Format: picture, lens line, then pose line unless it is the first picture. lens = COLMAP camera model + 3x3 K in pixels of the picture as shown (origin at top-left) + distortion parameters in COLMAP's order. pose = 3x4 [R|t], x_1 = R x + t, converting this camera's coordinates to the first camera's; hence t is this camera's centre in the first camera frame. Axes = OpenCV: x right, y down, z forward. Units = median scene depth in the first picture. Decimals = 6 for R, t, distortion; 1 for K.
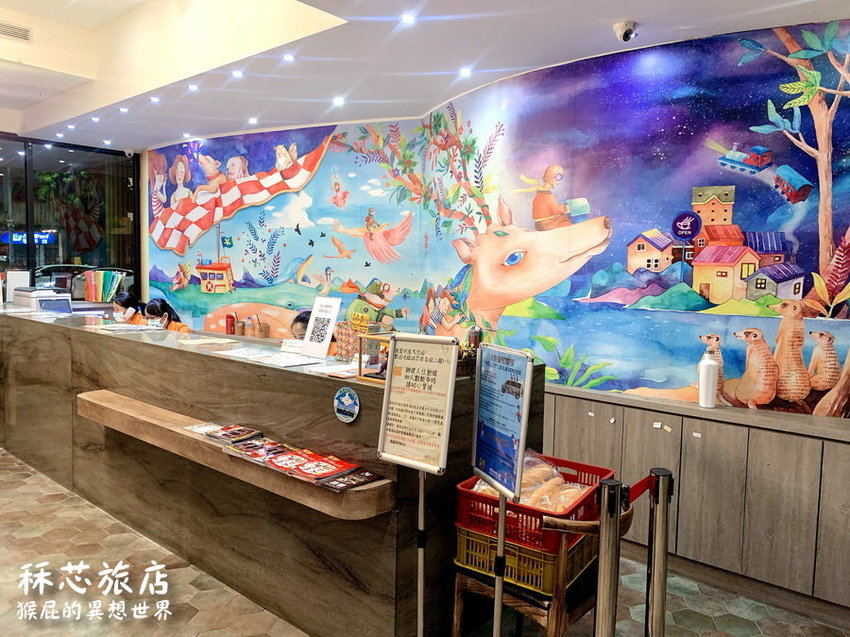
lens RADIAL K [[639.5, 0, 424.3], [0, 639.5, 323.6], [0, 0, 1]] dist [0.006157, -0.018297]
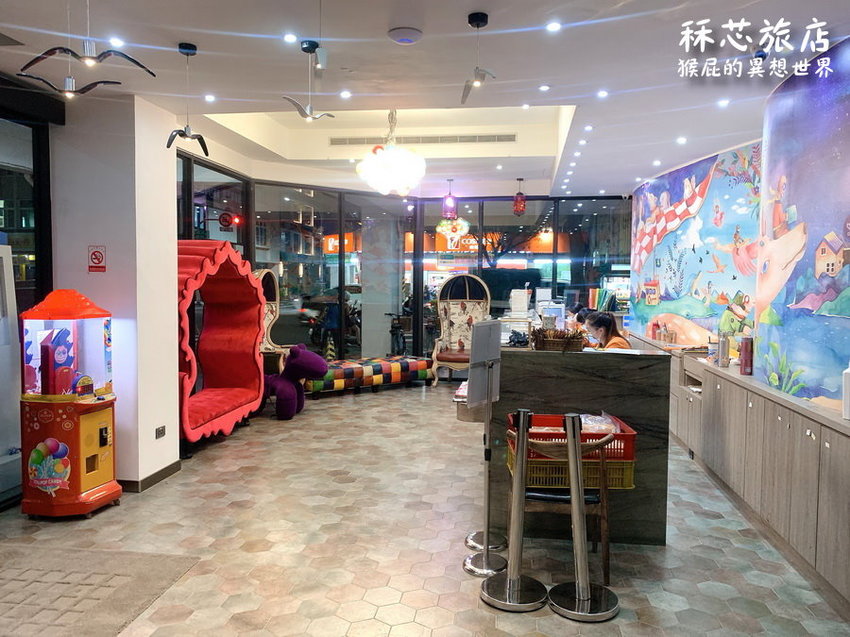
lens RADIAL K [[639.5, 0, 426.7], [0, 639.5, 317.0], [0, 0, 1]] dist [0.006157, -0.018297]
pose [[0.544702, 0.022618, -0.838324, 0.529476], [-0.061651, 0.998011, -0.013131, 0.019225], [0.836360, 0.058836, 0.545014, -0.016603]]
